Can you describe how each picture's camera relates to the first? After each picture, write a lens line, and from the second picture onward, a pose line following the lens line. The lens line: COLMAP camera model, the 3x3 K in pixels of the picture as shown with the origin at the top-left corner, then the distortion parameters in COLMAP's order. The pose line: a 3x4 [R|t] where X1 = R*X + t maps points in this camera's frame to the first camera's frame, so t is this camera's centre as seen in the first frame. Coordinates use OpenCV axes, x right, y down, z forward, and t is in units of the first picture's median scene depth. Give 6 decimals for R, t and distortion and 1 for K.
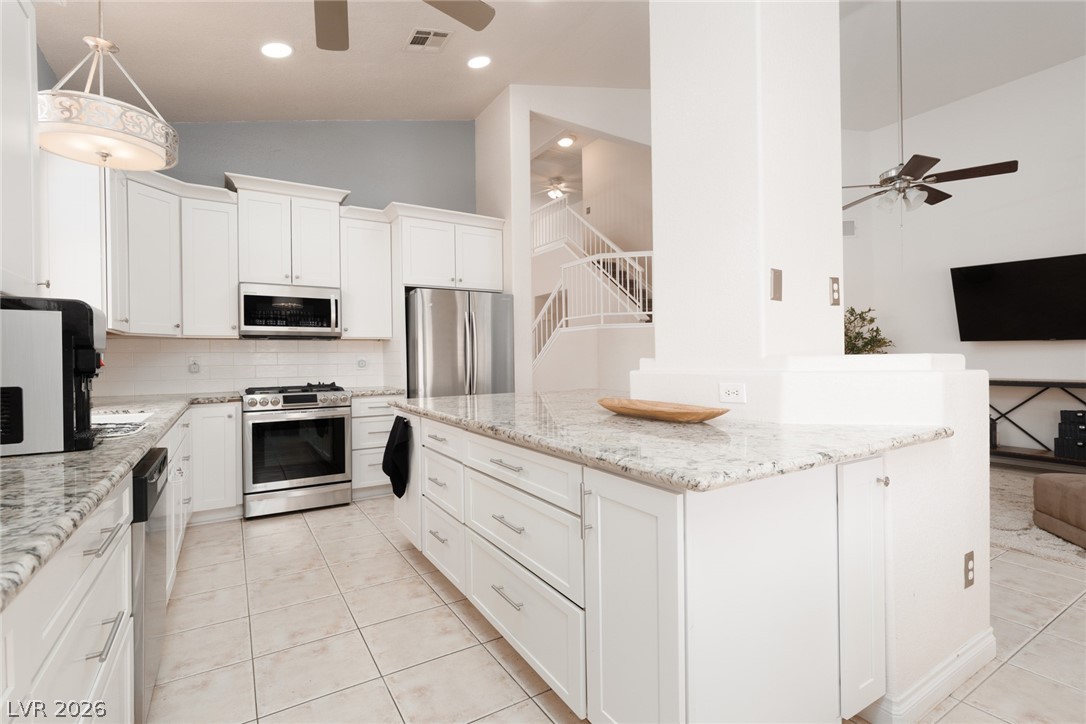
lens RADIAL K [[510.1, 0, 547.9], [0, 510.1, 356.3], [0, 0, 1]] dist [0.001376, 0.000666]
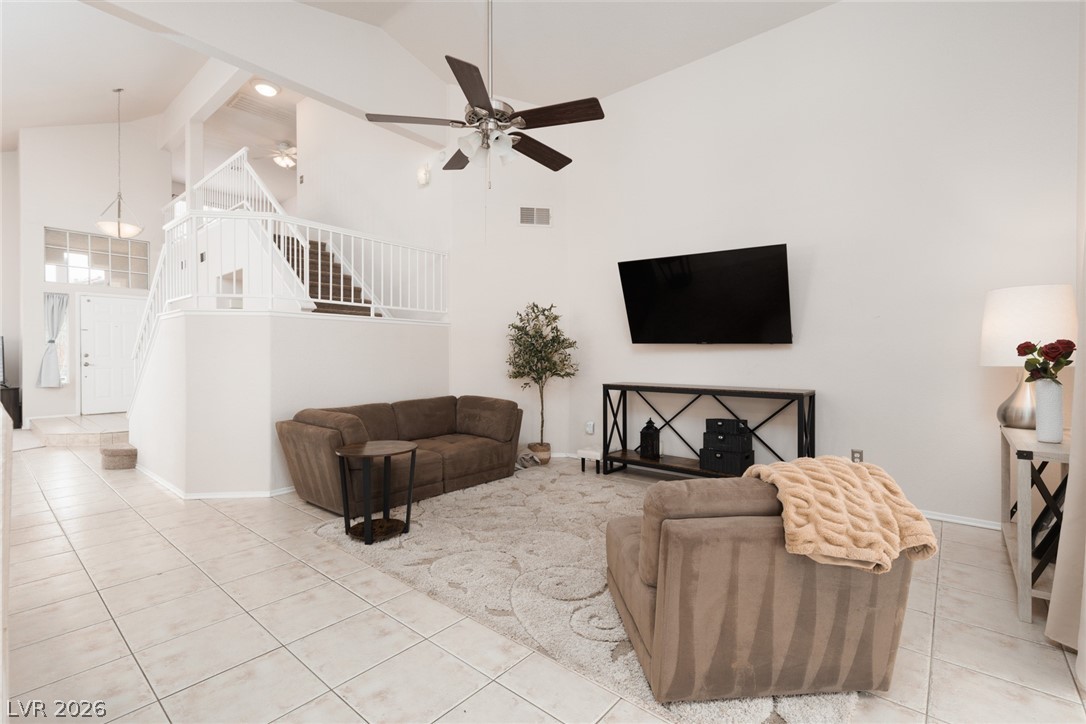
lens RADIAL K [[489.6, 0, 539.3], [0, 489.6, 361.2], [0, 0, 1]] dist [0.004025, -0.000178]
pose [[0.955529, 0.013538, 0.294585, 0.398903], [-0.016621, 0.999830, 0.007966, -0.001887], [-0.294427, -0.012508, 0.955592, 0.209491]]
